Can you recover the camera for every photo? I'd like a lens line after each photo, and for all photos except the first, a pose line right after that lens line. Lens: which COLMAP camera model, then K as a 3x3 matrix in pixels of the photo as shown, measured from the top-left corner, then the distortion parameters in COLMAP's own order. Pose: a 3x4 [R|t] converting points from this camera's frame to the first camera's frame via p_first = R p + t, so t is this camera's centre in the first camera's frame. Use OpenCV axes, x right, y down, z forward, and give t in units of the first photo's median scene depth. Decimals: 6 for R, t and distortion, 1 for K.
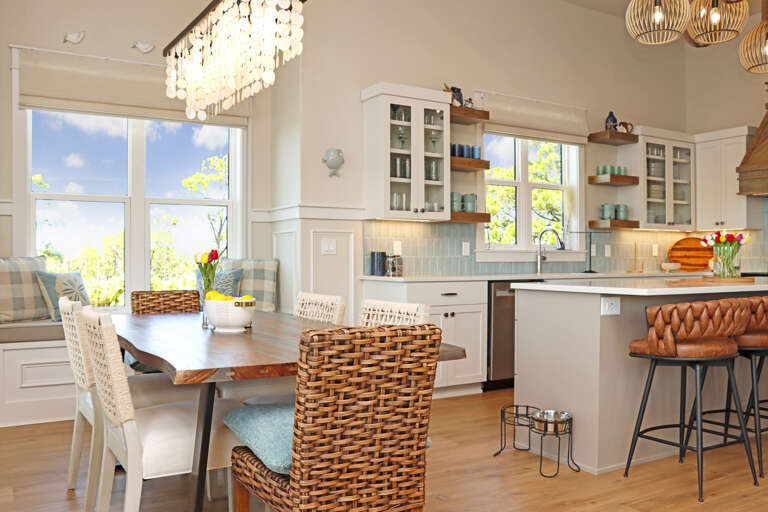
lens RADIAL K [[699.9, 0, 383.7], [0, 699.9, 265.2], [0, 0, 1]] dist [-0.135970, 0.168977]
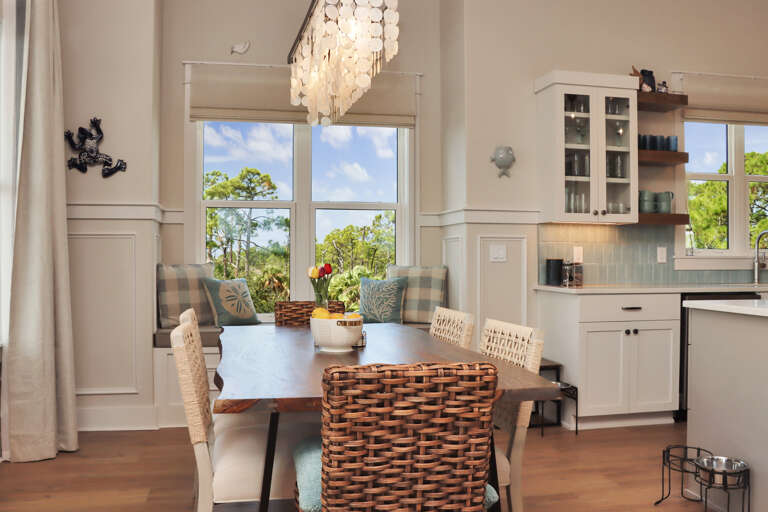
lens RADIAL K [[739.8, 0, 384.0], [0, 739.8, 256.0], [0, 0, 1]] dist [-0.153602, 0.183732]
pose [[0.947323, 0.002579, -0.320269, 0.101149], [-0.005404, 0.999954, -0.007930, -0.016621], [0.320234, 0.009243, 0.947294, 0.042594]]
